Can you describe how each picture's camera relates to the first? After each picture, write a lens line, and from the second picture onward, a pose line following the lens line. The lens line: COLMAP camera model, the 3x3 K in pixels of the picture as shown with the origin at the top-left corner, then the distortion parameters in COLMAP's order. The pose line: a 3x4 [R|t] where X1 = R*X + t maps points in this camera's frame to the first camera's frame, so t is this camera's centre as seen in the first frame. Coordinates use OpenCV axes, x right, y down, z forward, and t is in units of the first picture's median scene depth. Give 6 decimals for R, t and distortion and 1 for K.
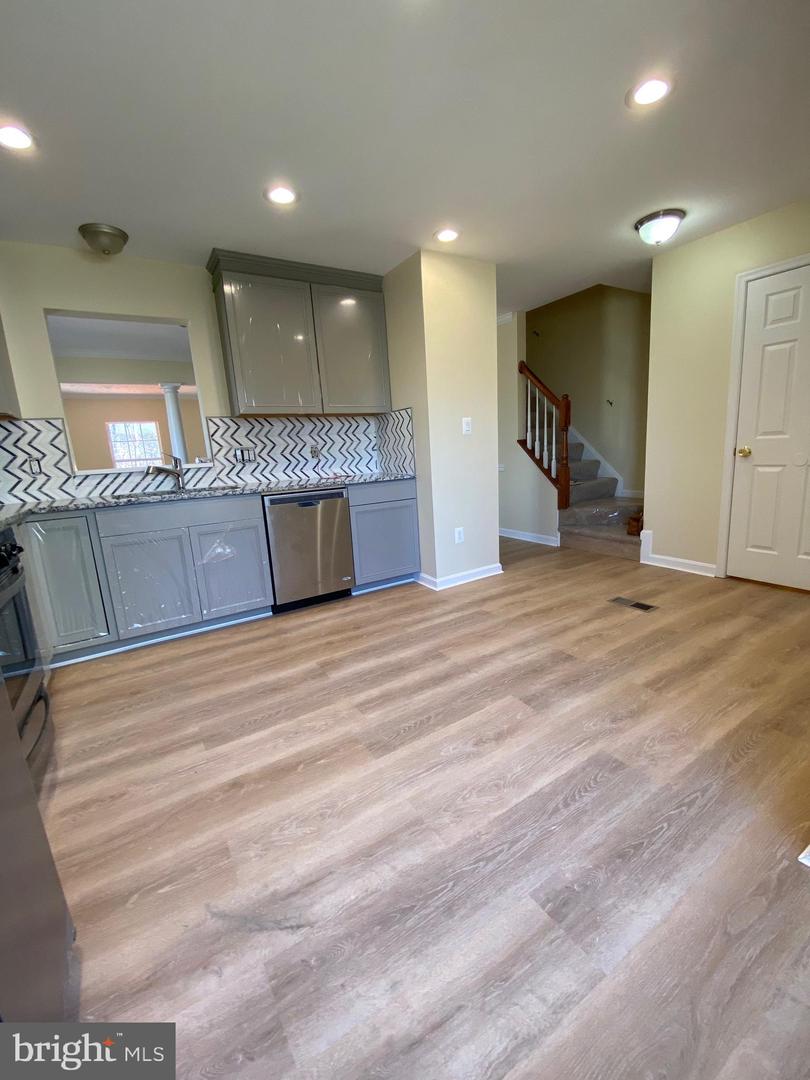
lens RADIAL K [[445.9, 0, 405.0], [0, 445.9, 540.0], [0, 0, 1]] dist [0.039620, -0.034401]
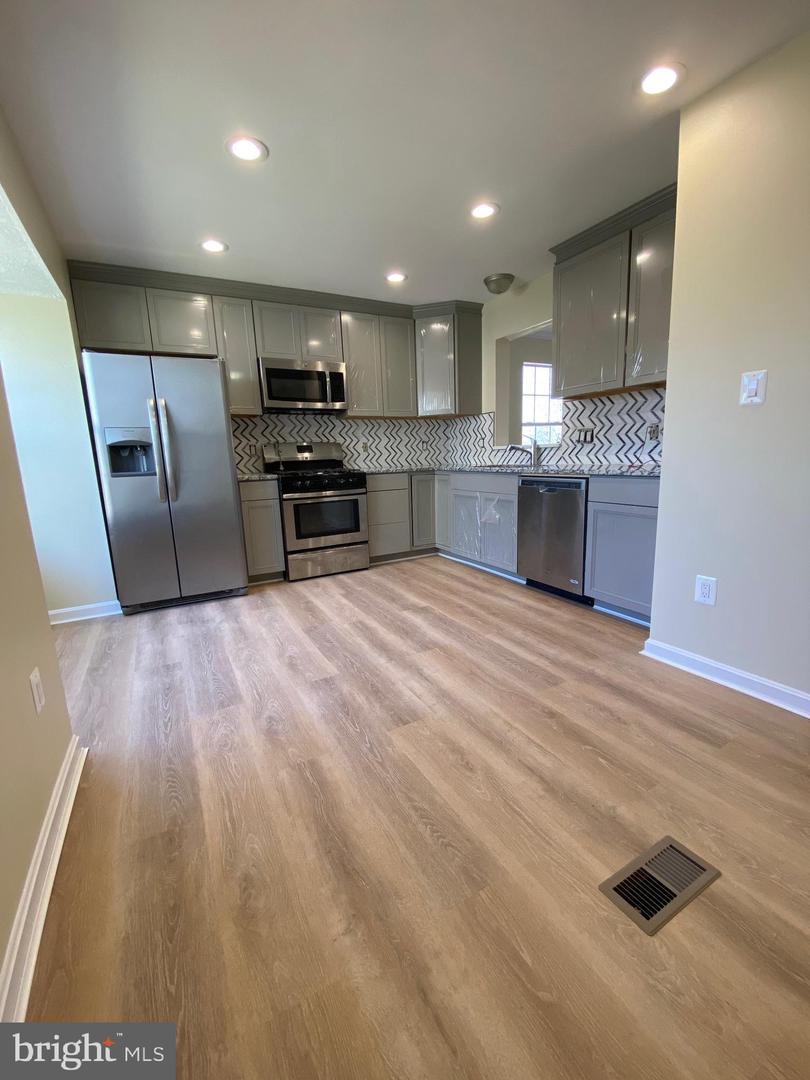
lens RADIAL K [[445.9, 0, 405.0], [0, 445.9, 540.0], [0, 0, 1]] dist [0.039620, -0.034401]
pose [[-0.067183, 0.250612, -0.965753, 0.974061], [-0.164342, 0.951940, 0.258460, -0.221639], [0.984113, 0.176078, -0.022769, 0.914535]]
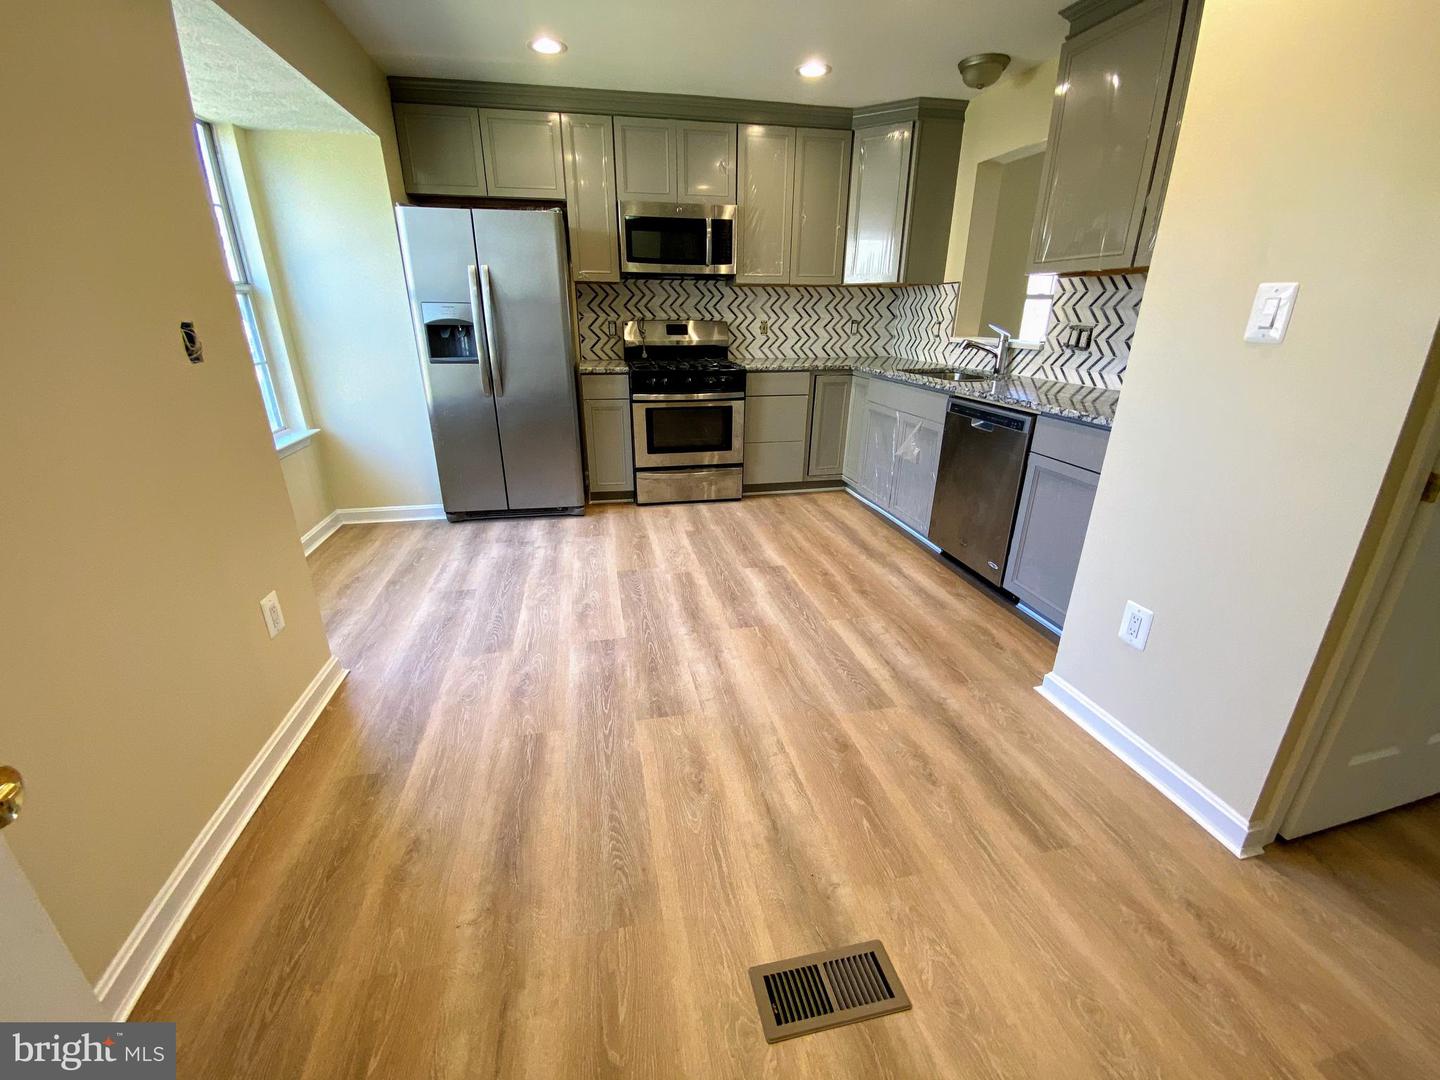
lens RADIAL K [[594.5, 0, 708.7], [0, 594.5, 543.1], [0, 0, 1]] dist [0.039620, -0.034401]
pose [[-0.361558, 0.391158, -0.846328, 0.913423], [-0.173925, 0.863506, 0.473399, -0.343376], [0.915983, 0.318359, -0.244176, 1.129553]]
